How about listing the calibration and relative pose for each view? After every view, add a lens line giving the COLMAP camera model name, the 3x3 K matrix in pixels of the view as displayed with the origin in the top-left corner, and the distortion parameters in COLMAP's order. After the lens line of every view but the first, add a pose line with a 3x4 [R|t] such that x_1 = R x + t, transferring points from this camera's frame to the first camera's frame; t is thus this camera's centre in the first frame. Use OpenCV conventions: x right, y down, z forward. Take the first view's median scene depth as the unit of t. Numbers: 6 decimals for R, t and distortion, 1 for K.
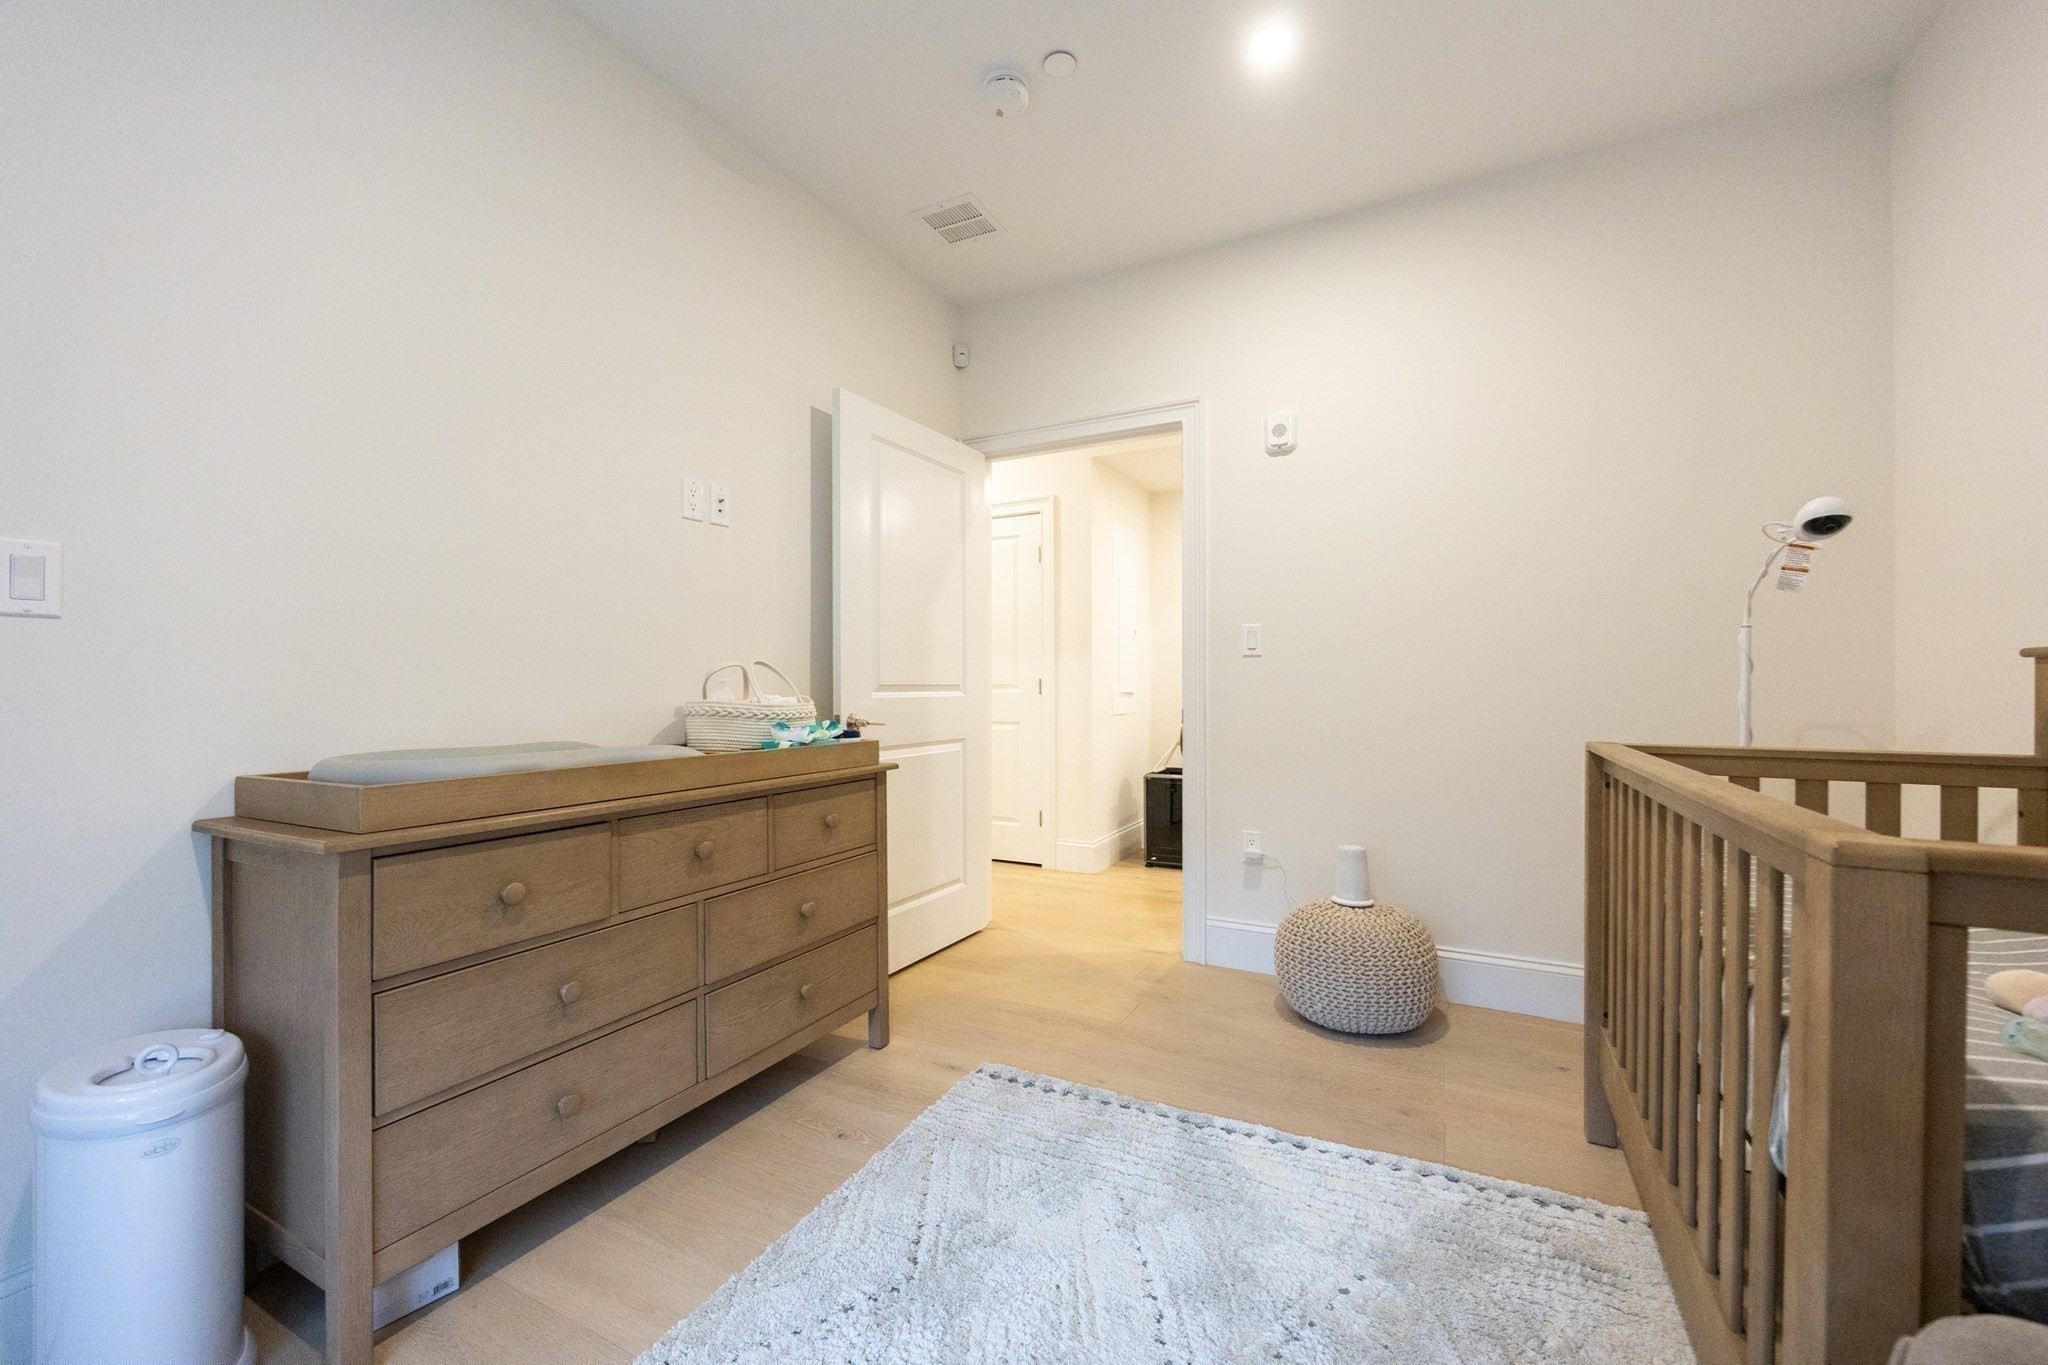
lens RADIAL K [[808.0, 0, 974.8], [0, 808.0, 678.8], [0, 0, 1]] dist [-0.001037, 0.000135]
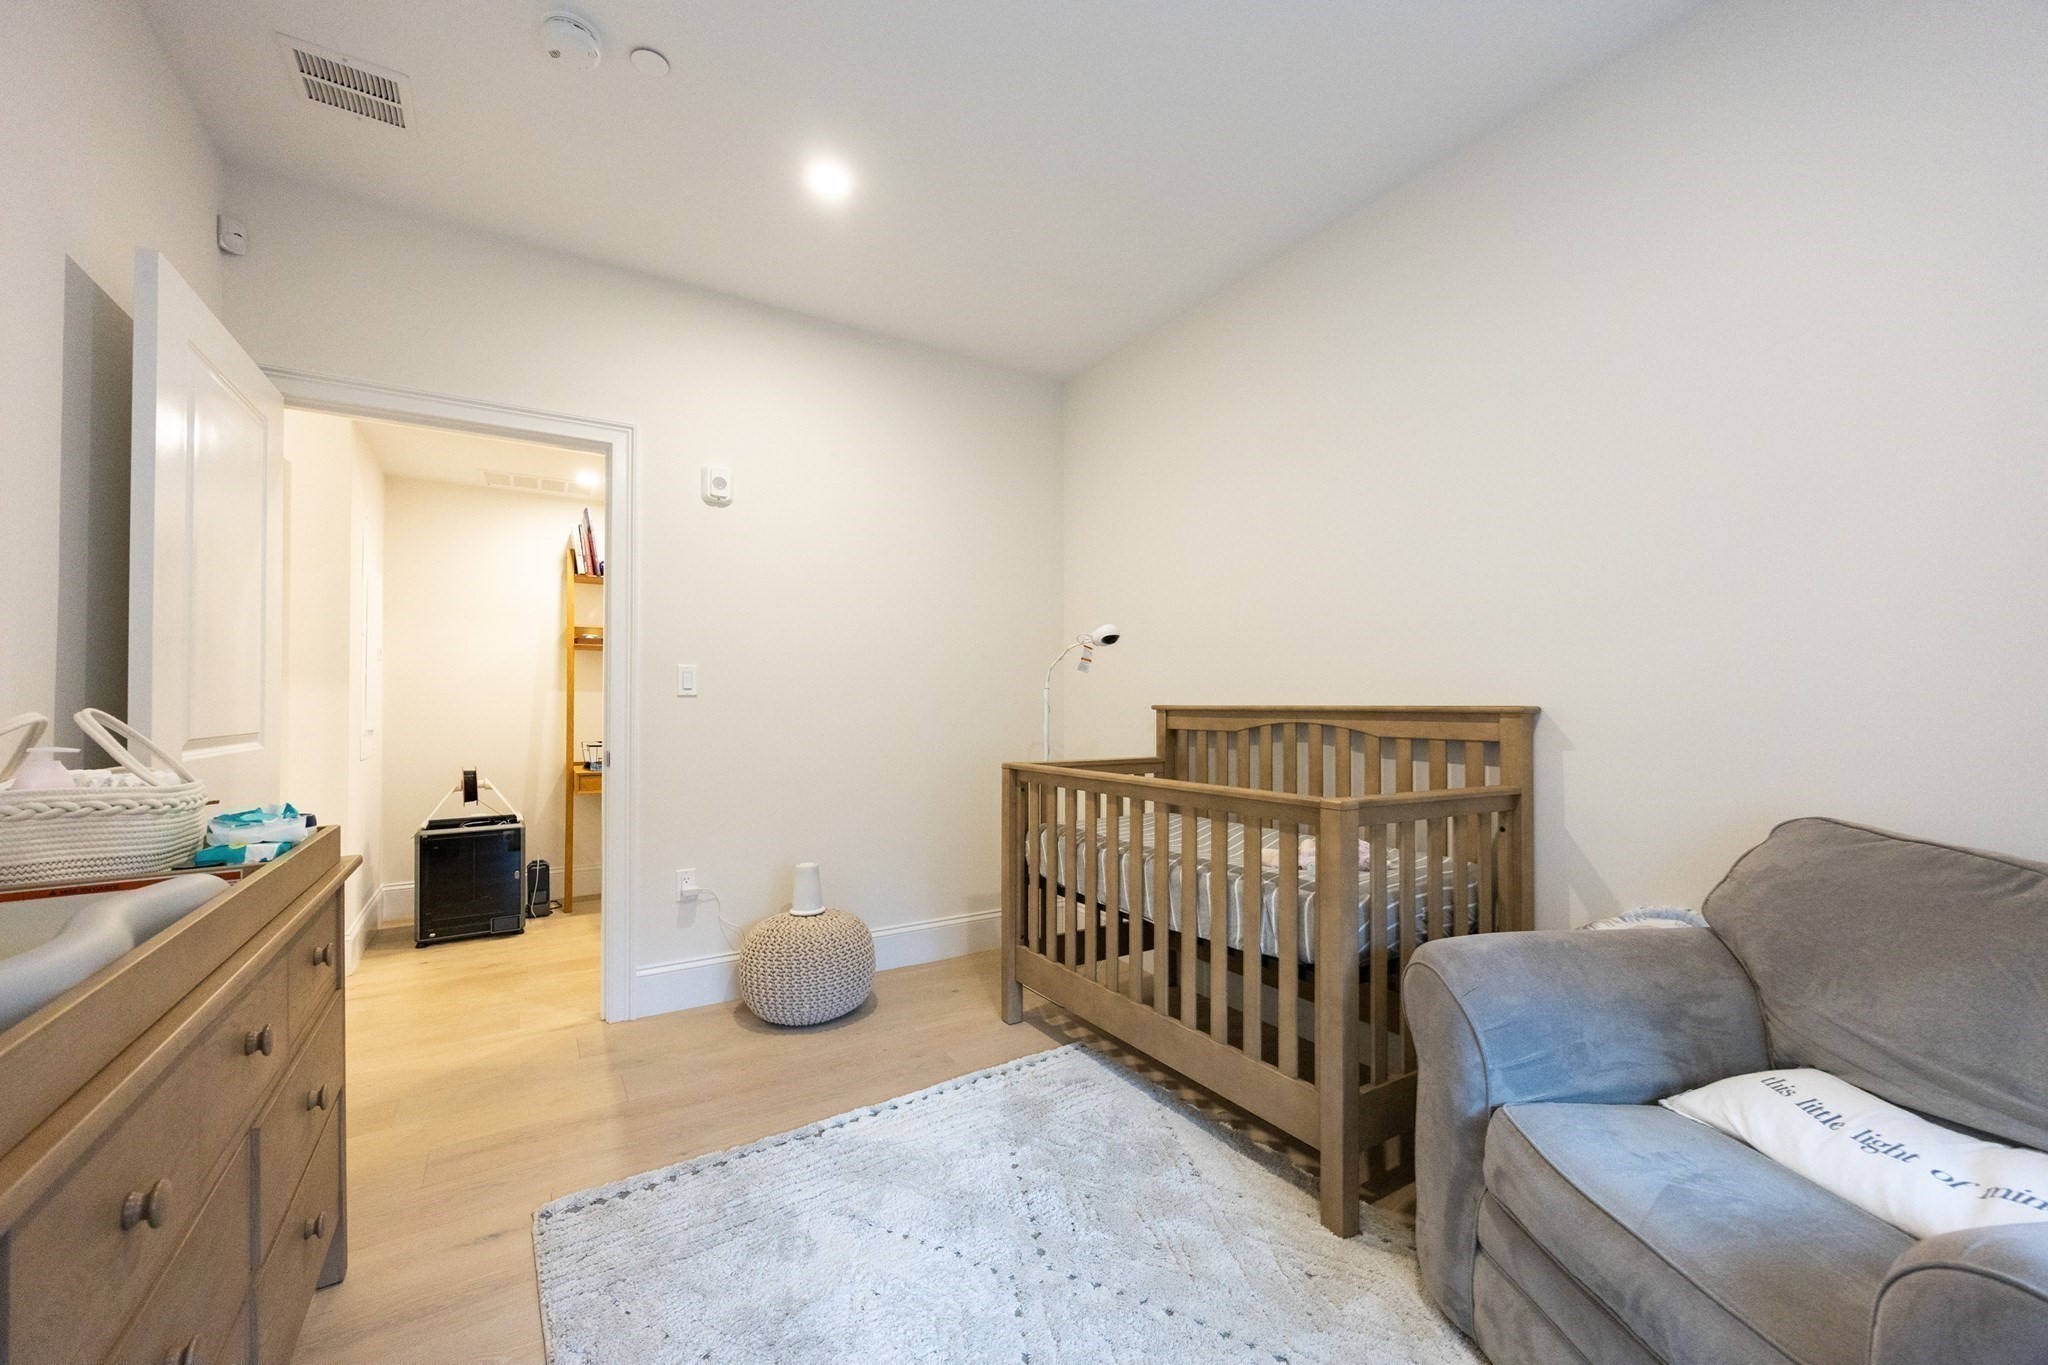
lens RADIAL K [[834.2, 0, 1024.0], [0, 834.2, 682.5], [0, 0, 1]] dist [0.001901, 0.000211]
pose [[0.480983, 0.018861, 0.876527, -0.482039], [-0.003986, 0.999805, -0.019327, -0.034676], [-0.876721, 0.005802, 0.480964, 0.161481]]
